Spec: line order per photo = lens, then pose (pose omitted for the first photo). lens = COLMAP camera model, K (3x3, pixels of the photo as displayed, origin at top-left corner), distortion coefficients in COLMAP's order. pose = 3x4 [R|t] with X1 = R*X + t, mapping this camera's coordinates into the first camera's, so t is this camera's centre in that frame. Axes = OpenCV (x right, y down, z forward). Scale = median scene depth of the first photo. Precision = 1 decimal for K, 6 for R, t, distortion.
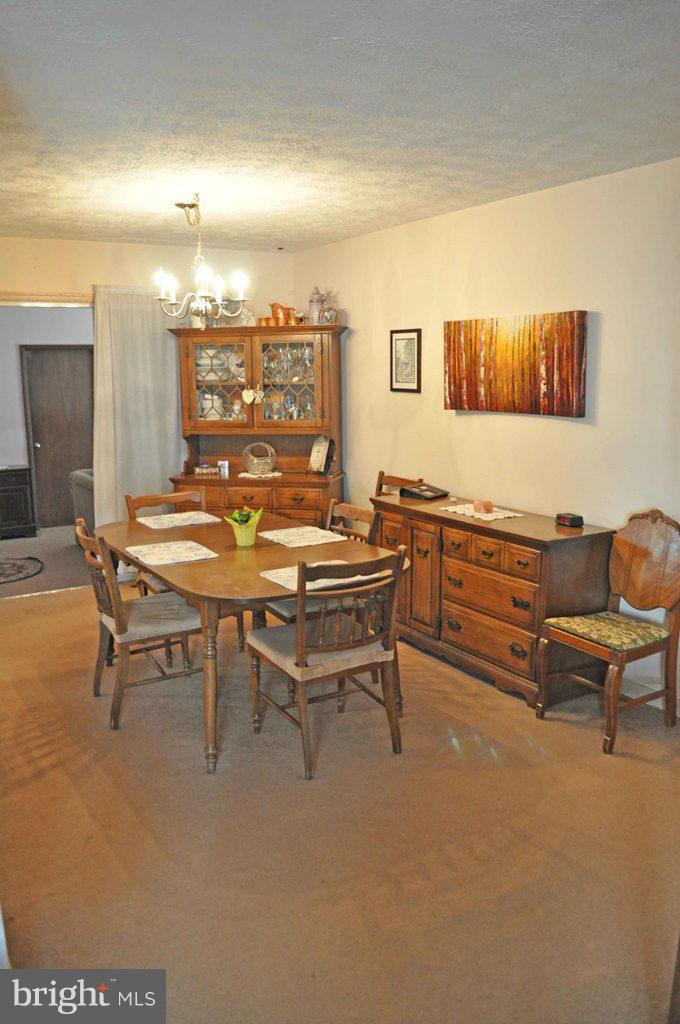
lens RADIAL K [[803.2, 0, 345.1], [0, 803.2, 514.9], [0, 0, 1]] dist [-0.086577, 0.017330]
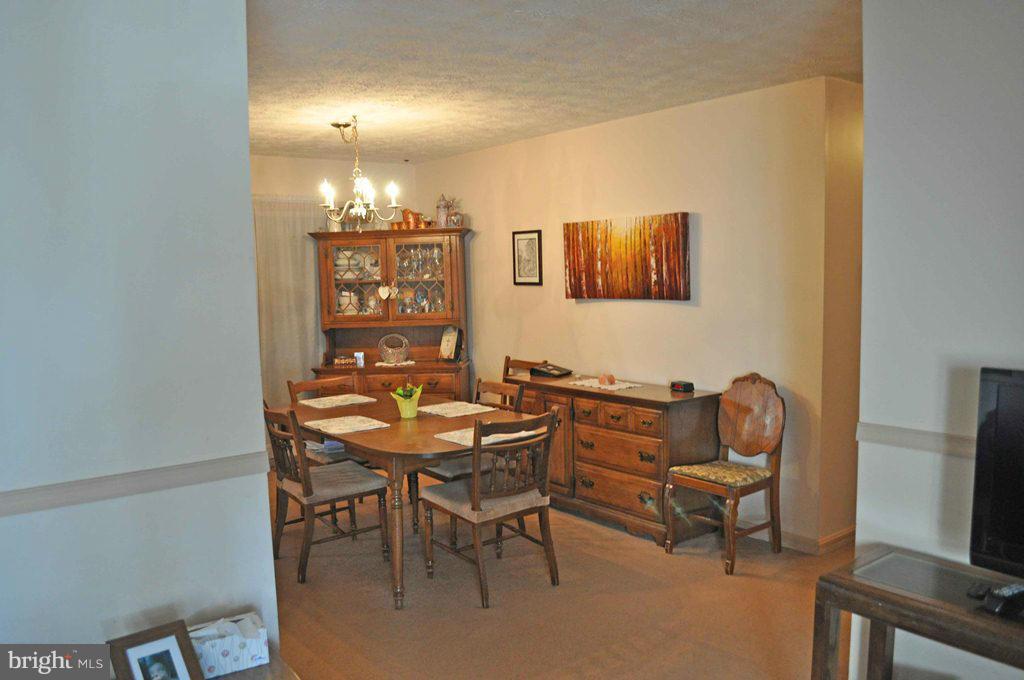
lens RADIAL K [[803.2, 0, 513.2], [0, 803.2, 353.7], [0, 0, 1]] dist [-0.086577, 0.017330]
pose [[0.993540, -0.028089, 0.109952, -0.092102], [0.036696, 0.996351, -0.077061, 0.037937], [-0.107386, 0.080598, 0.990945, -0.146686]]
